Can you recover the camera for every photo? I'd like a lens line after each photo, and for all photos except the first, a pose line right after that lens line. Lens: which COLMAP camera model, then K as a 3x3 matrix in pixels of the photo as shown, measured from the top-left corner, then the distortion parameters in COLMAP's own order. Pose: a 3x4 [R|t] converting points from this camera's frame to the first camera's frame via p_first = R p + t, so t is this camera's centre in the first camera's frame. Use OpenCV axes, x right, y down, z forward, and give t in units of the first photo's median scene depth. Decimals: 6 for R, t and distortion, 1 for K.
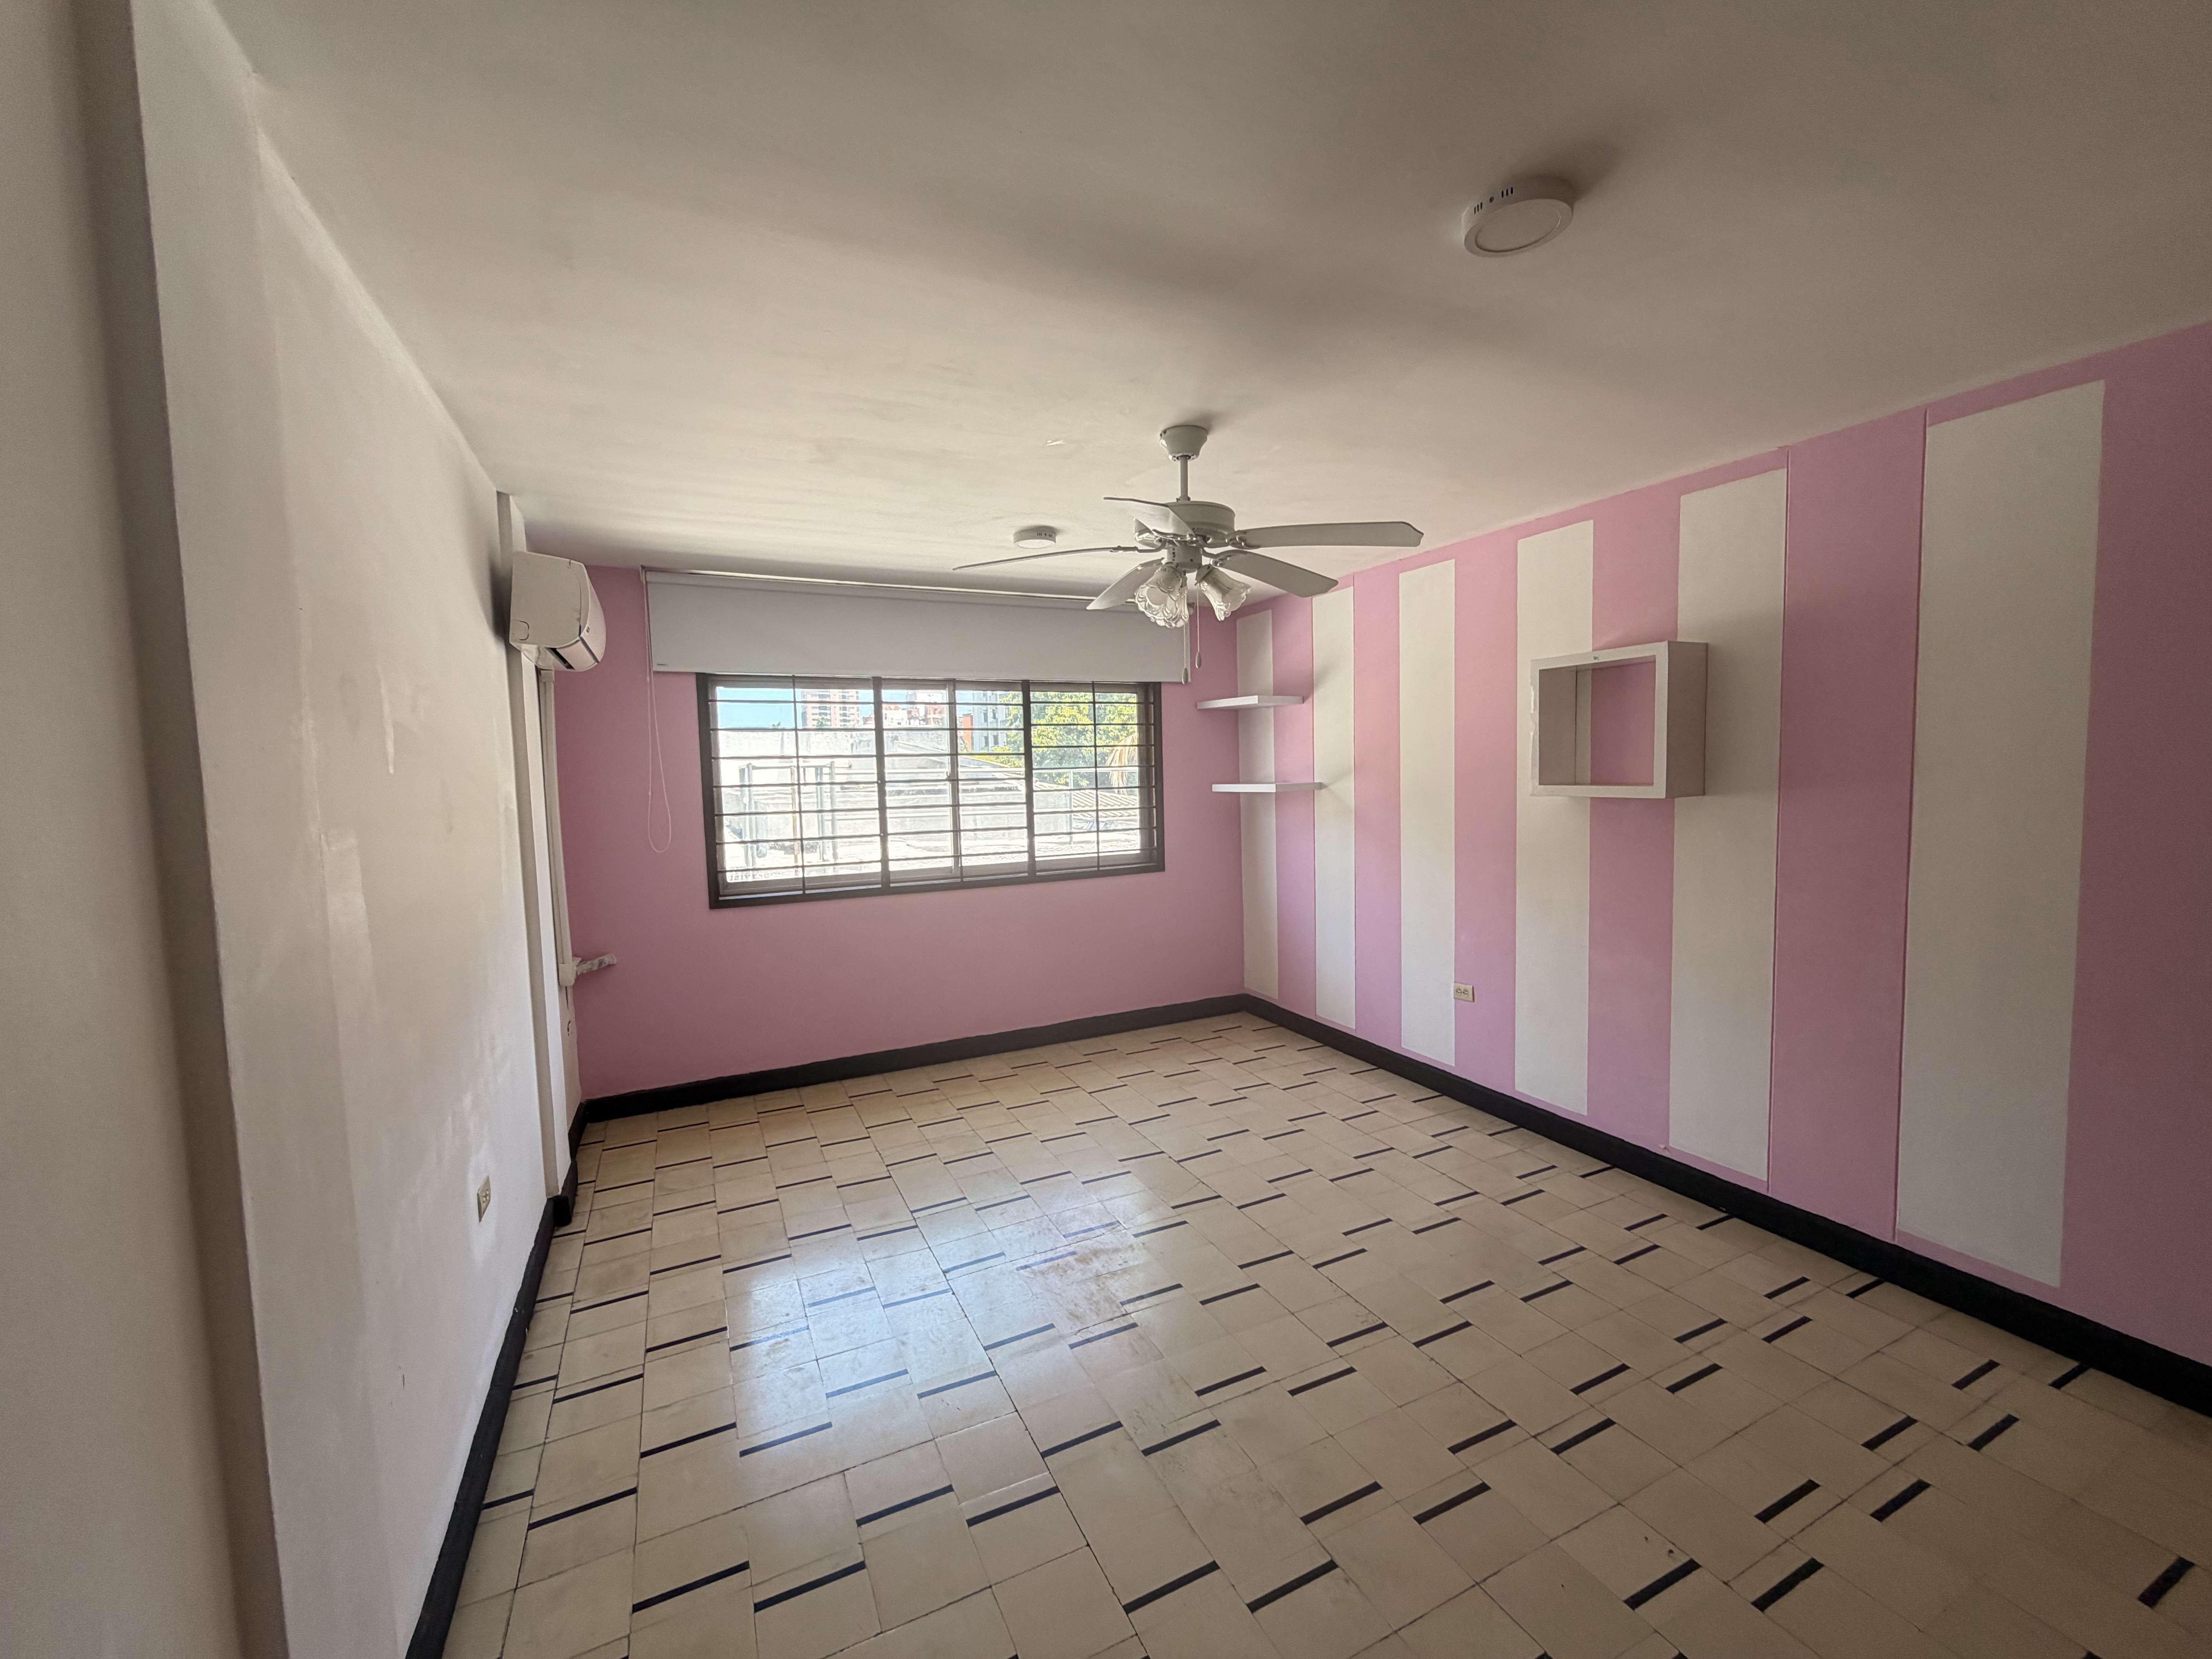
lens RADIAL K [[892.1, 0, 1106.0], [0, 892.1, 829.5], [0, 0, 1]] dist [-0.000044, -0.000008]
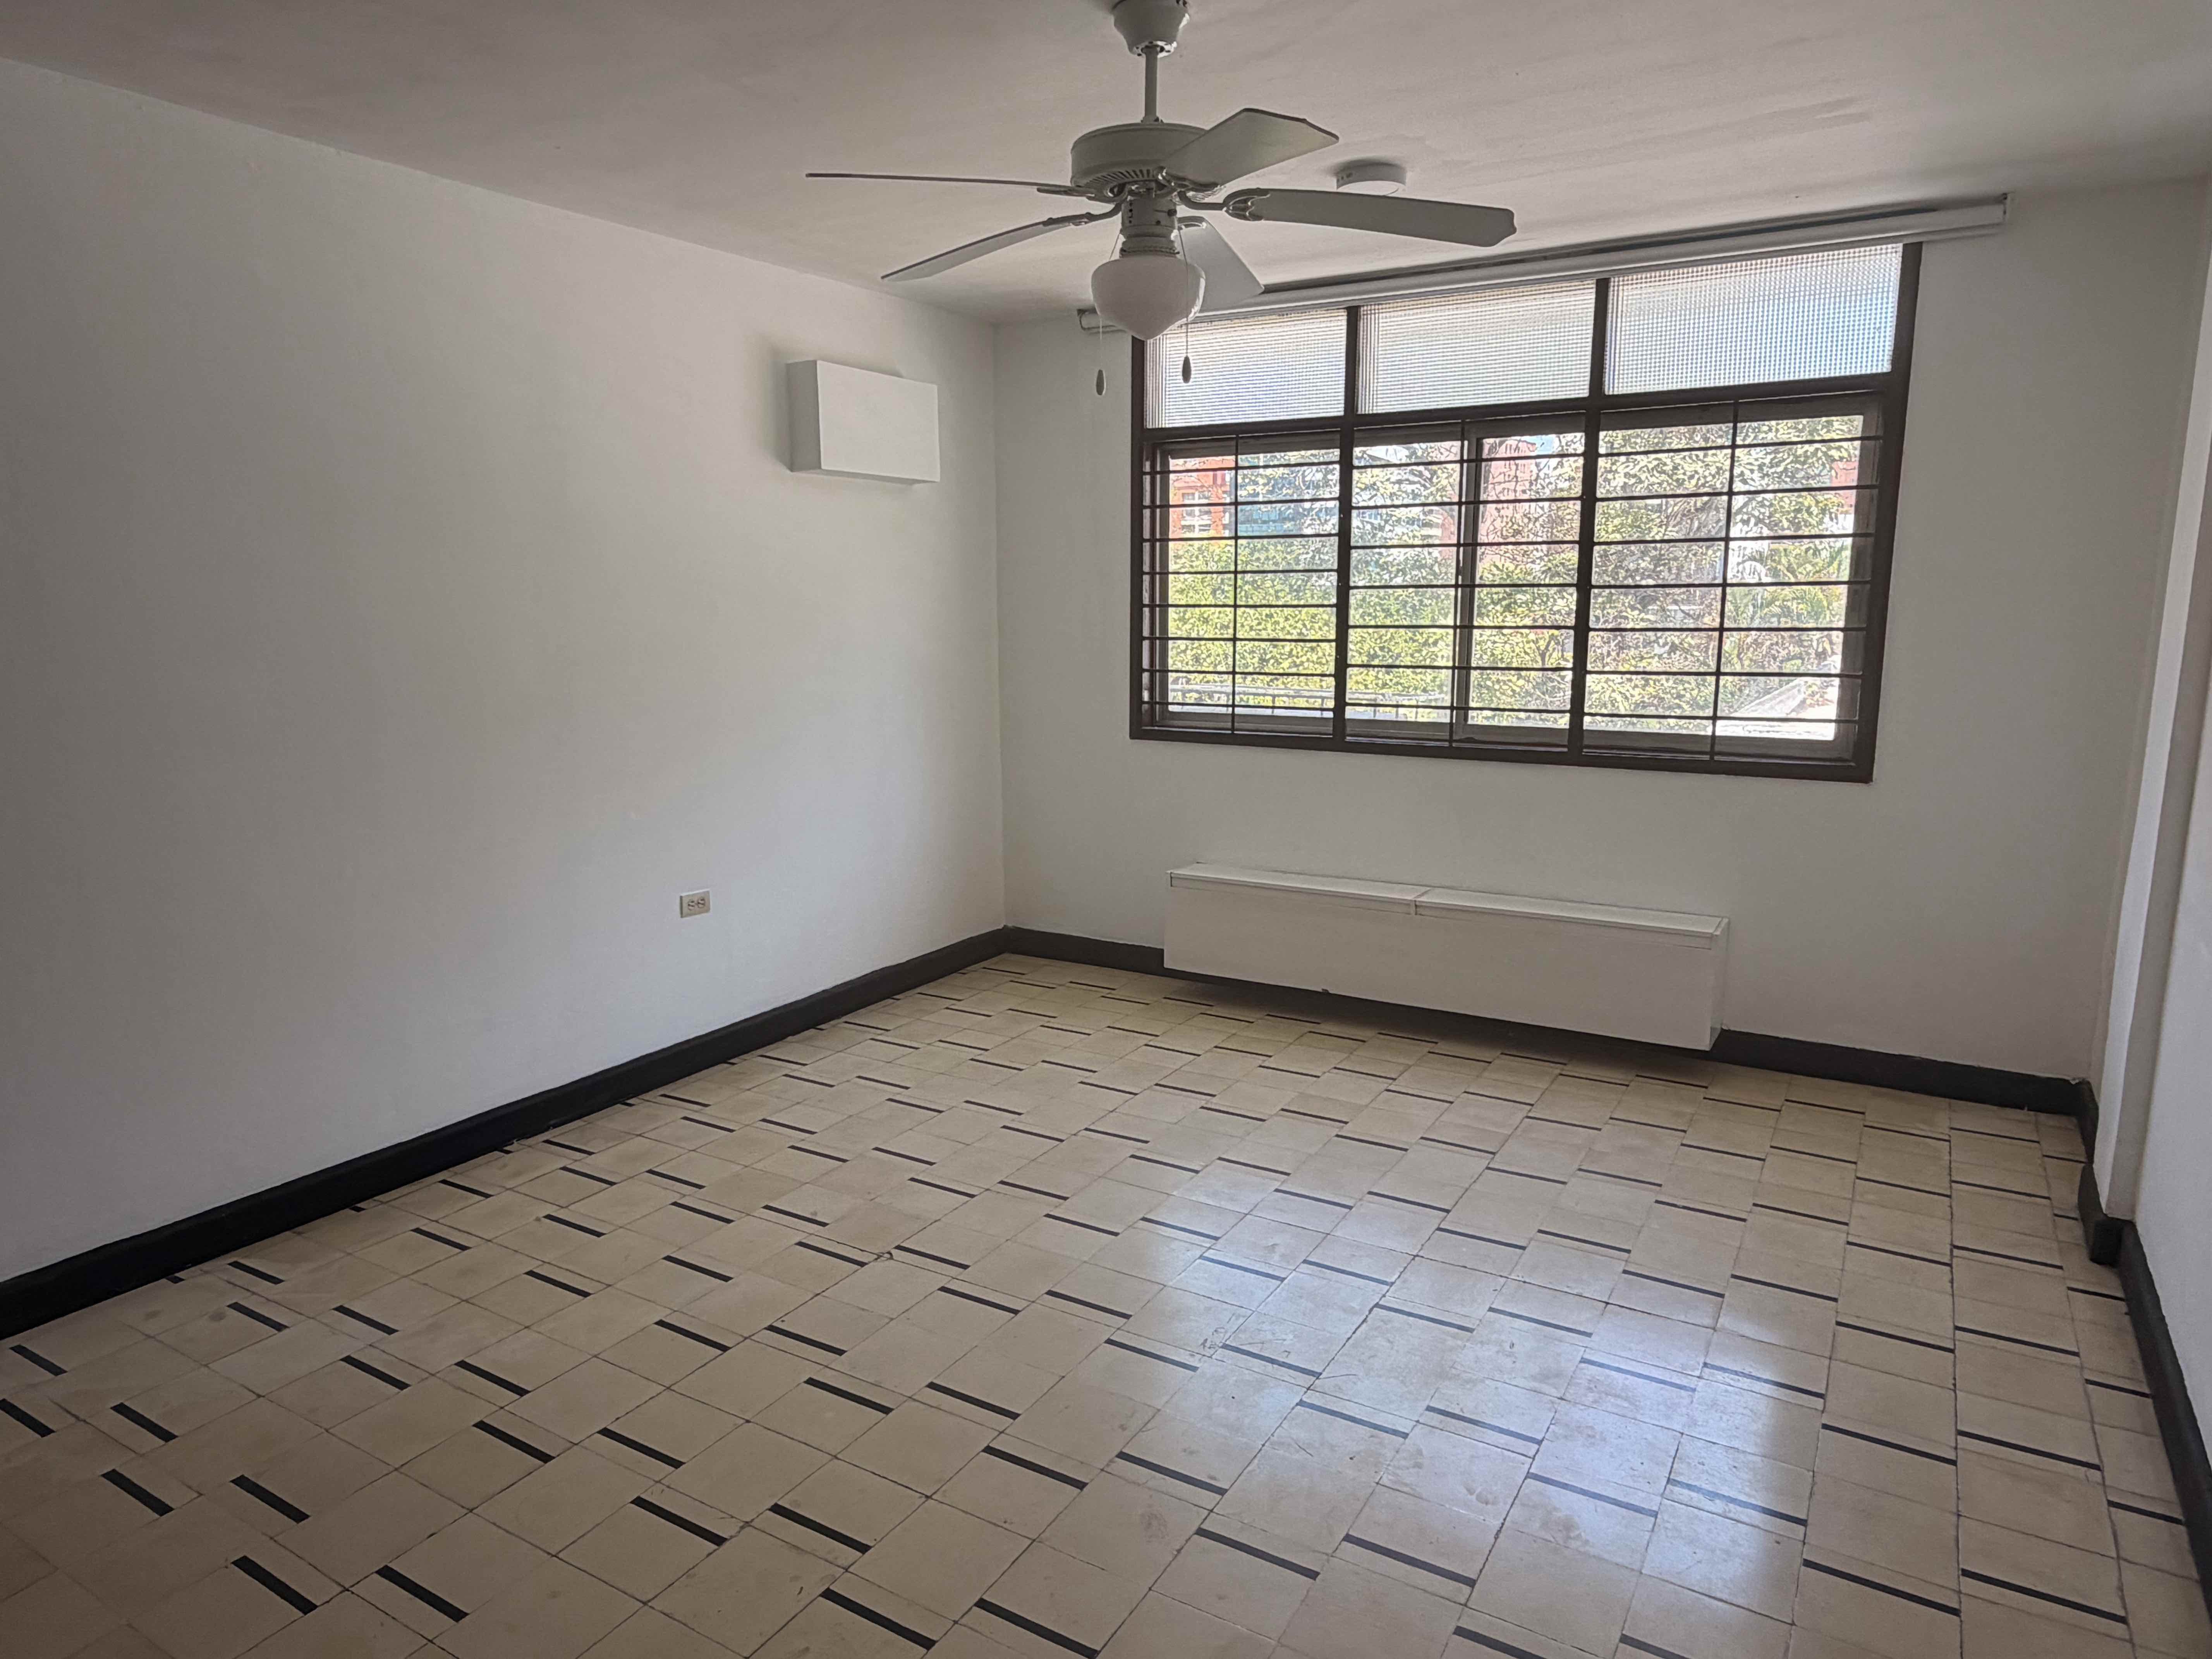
lens RADIAL K [[1369.6, 0, 1103.5], [0, 1369.6, 872.8], [0, 0, 1]] dist [-0.001308, -0.001194]
pose [[0.570381, 0.197479, -0.797288, 0.492297], [-0.065818, 0.978535, 0.195285, -0.028905], [0.818739, -0.058911, 0.571135, 0.226360]]
